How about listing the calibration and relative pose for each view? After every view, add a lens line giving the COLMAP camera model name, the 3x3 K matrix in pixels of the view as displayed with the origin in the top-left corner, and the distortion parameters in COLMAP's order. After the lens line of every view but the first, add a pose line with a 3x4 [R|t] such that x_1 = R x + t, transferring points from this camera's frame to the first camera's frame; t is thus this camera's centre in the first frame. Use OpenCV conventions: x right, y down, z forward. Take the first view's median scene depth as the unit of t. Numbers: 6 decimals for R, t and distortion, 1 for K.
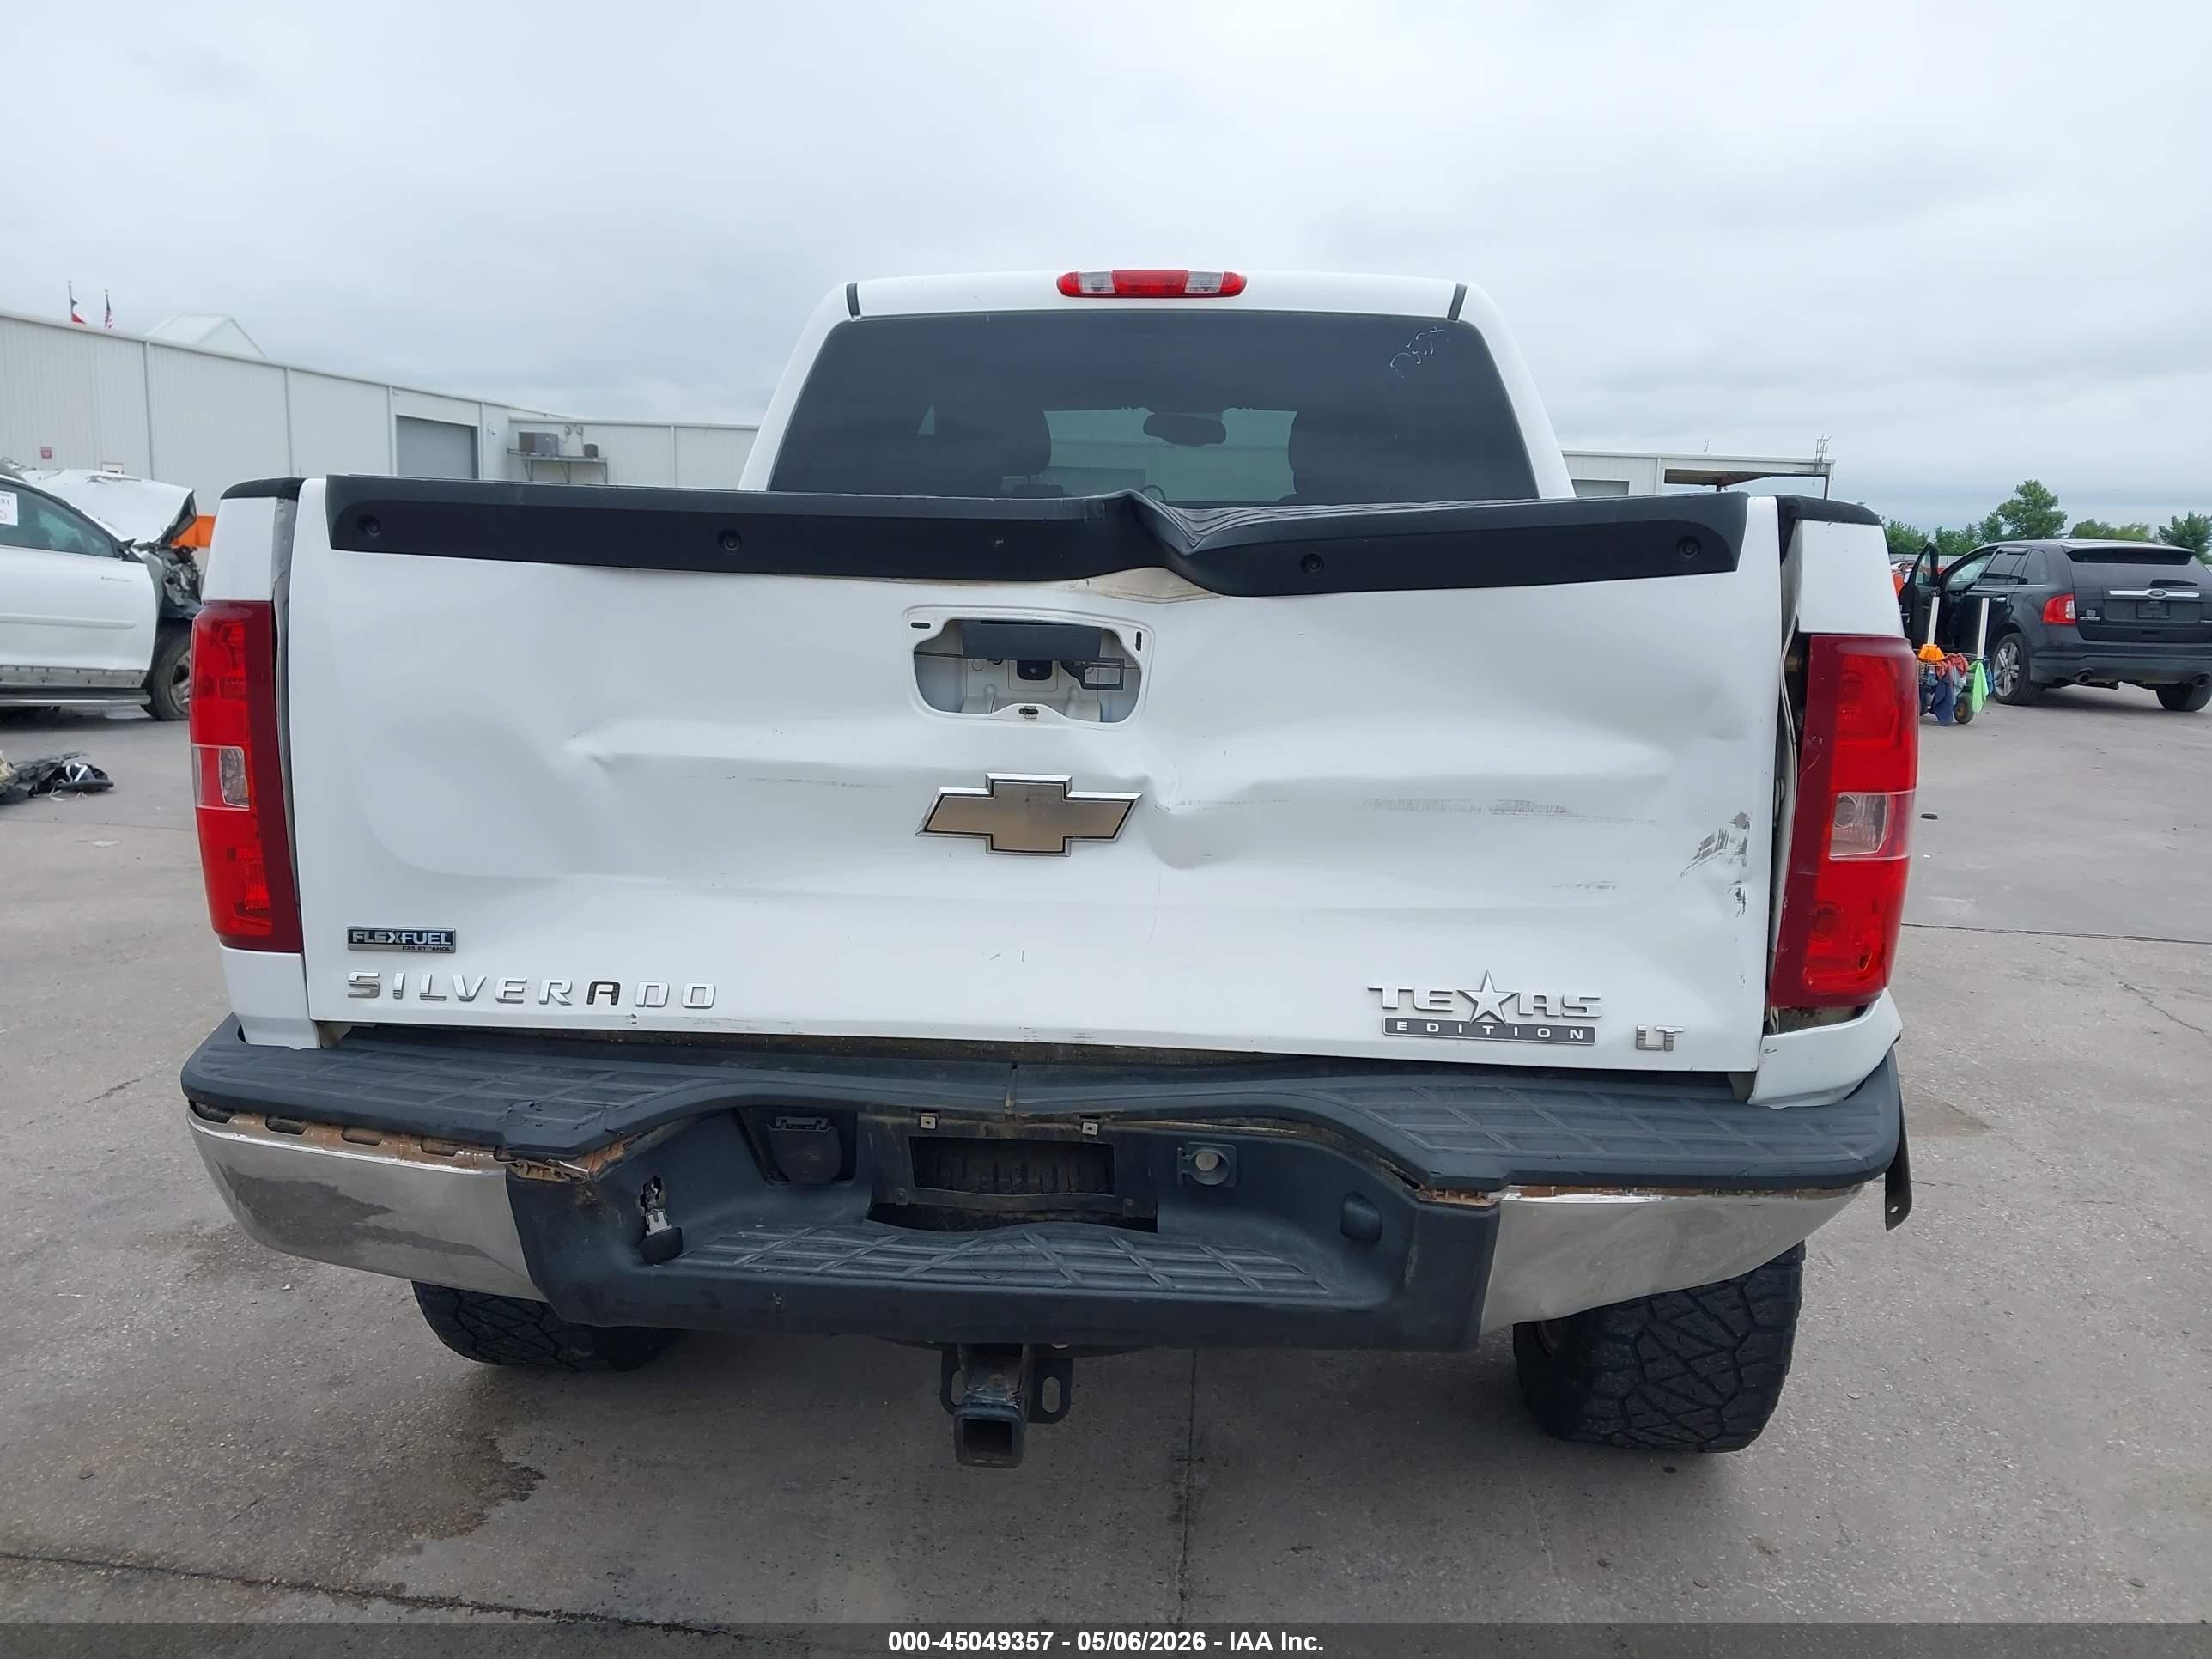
lens RADIAL K [[1713.7, 0, 1110.4], [0, 1713.7, 882.1], [0, 0, 1]] dist [0.037187, -0.048885]
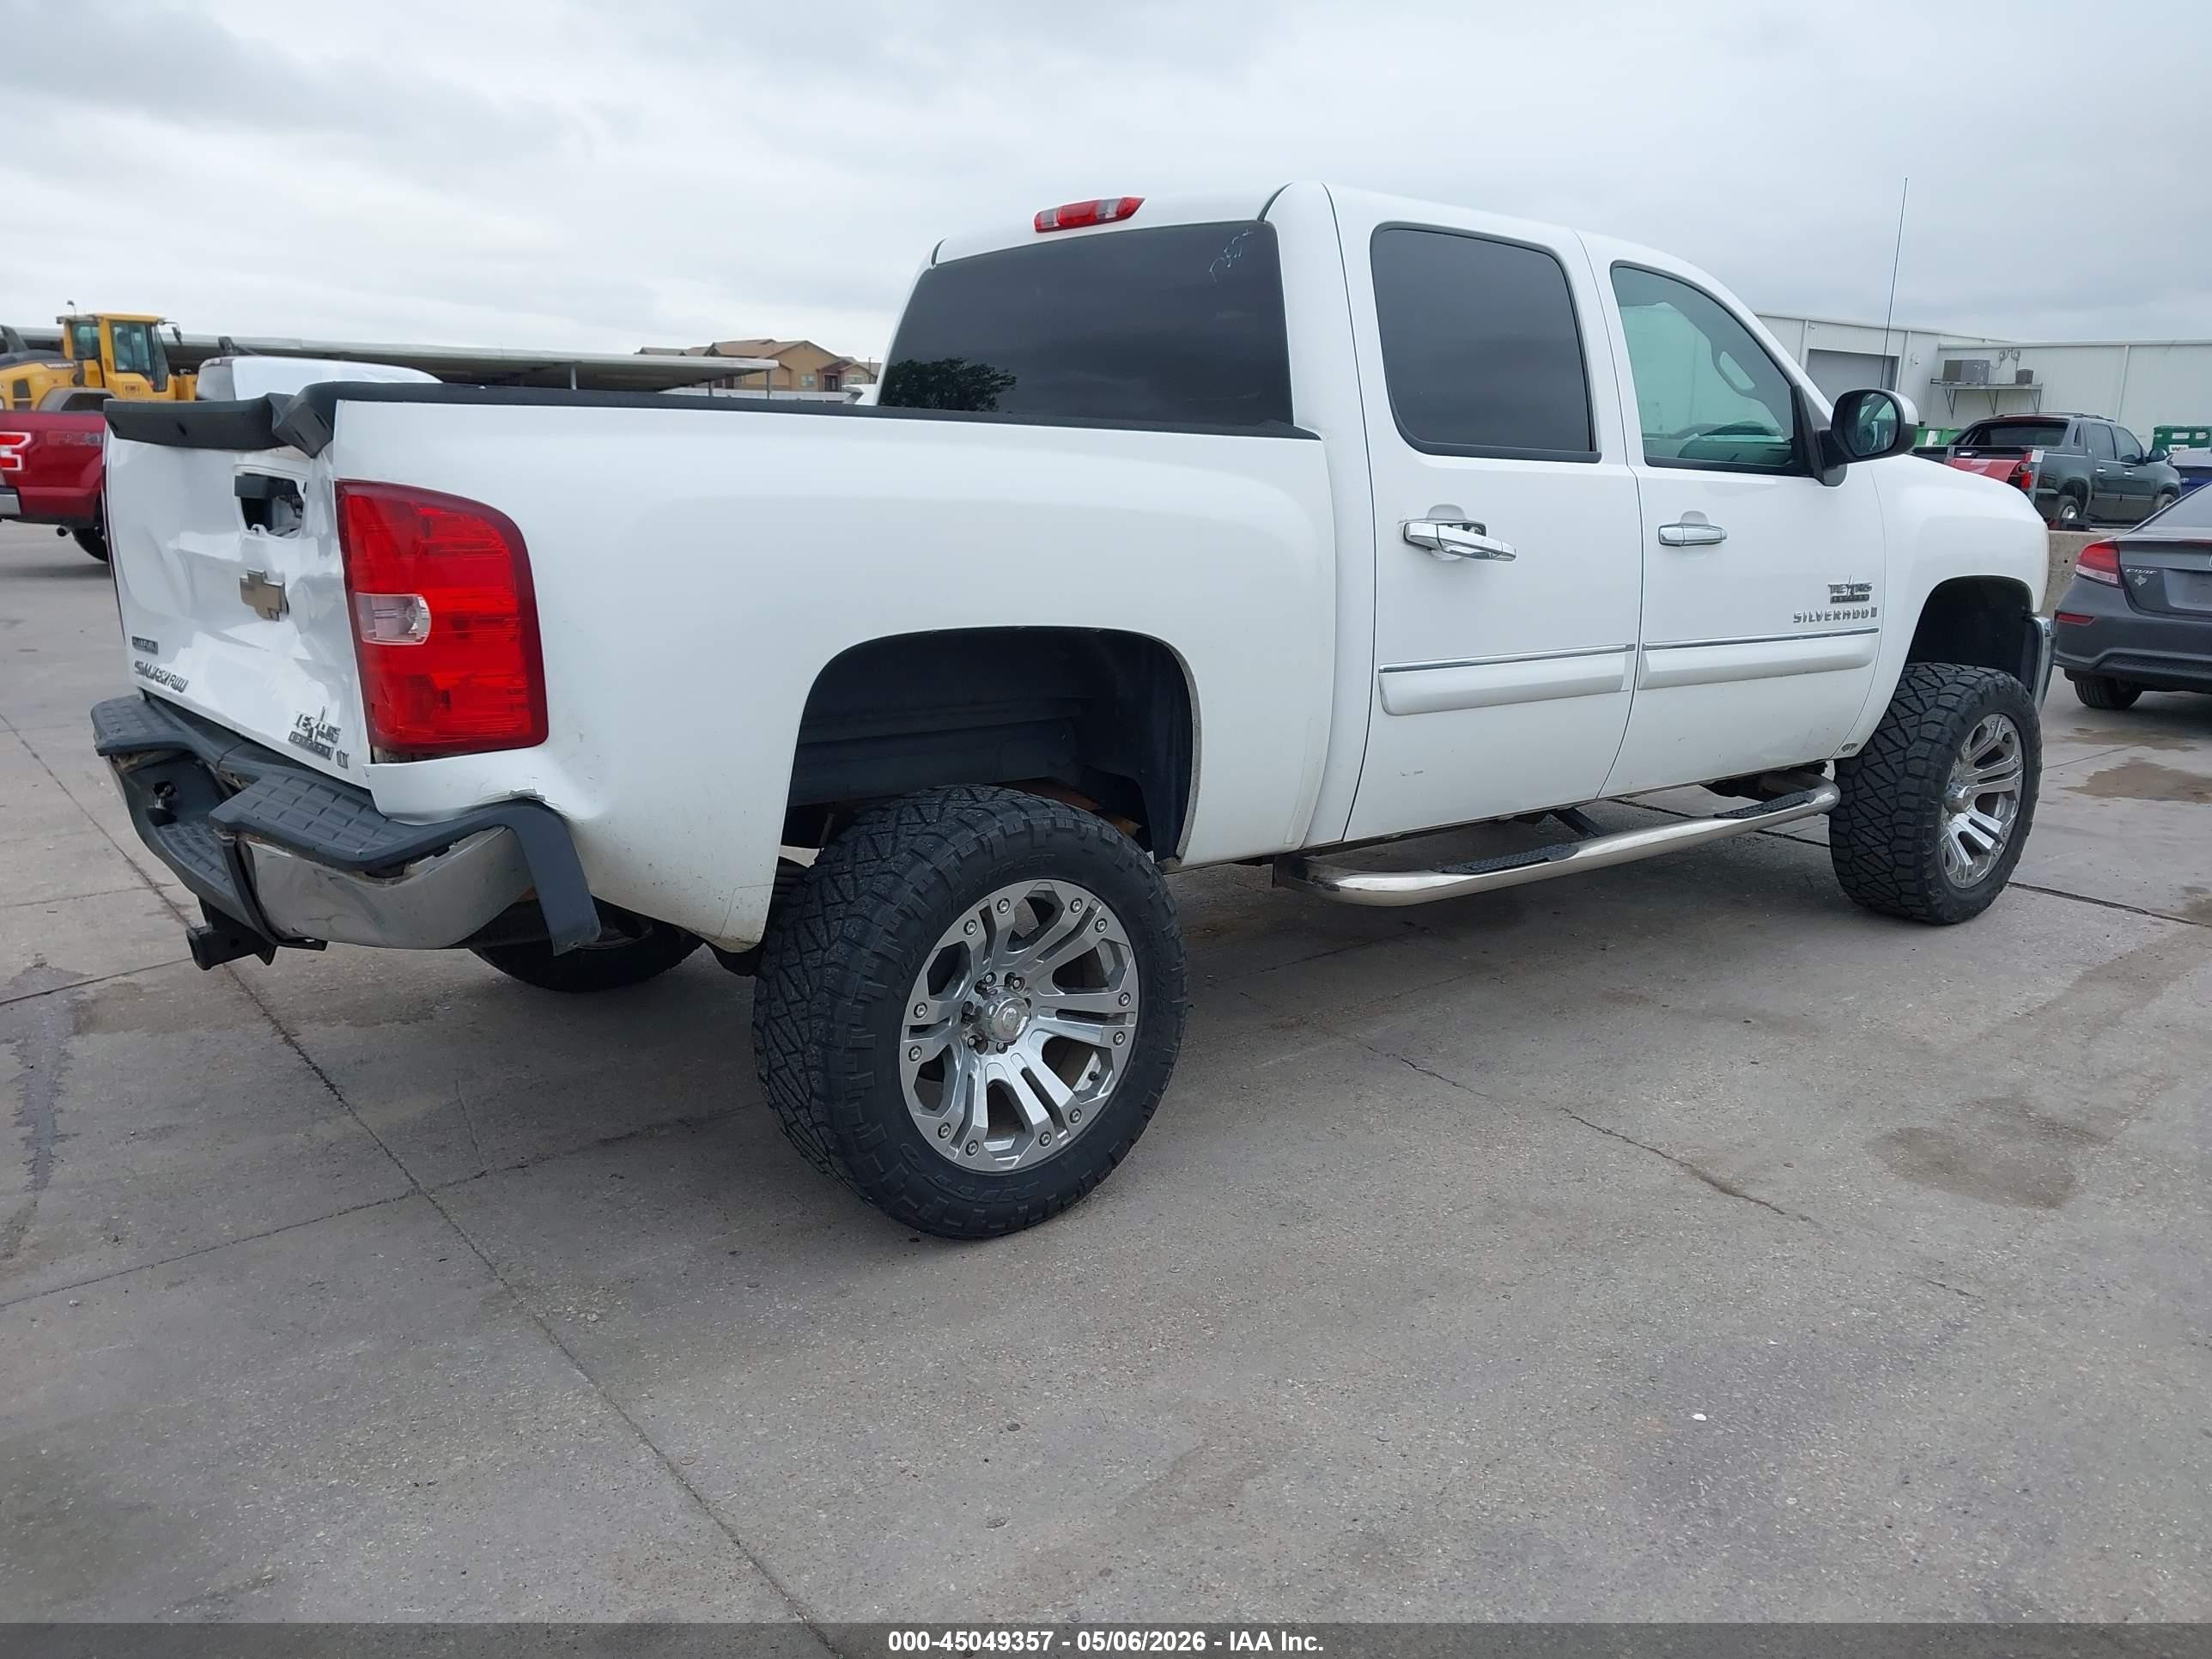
lens RADIAL K [[1713.7, 0, 1118.1], [0, 1713.7, 885.6], [0, 0, 1]] dist [0.037187, -0.048885]
pose [[0.707453, 0.161616, -0.688034, 1.328747], [-0.136351, 0.986425, 0.091507, -0.019815], [0.693483, 0.029077, 0.719886, 0.293418]]
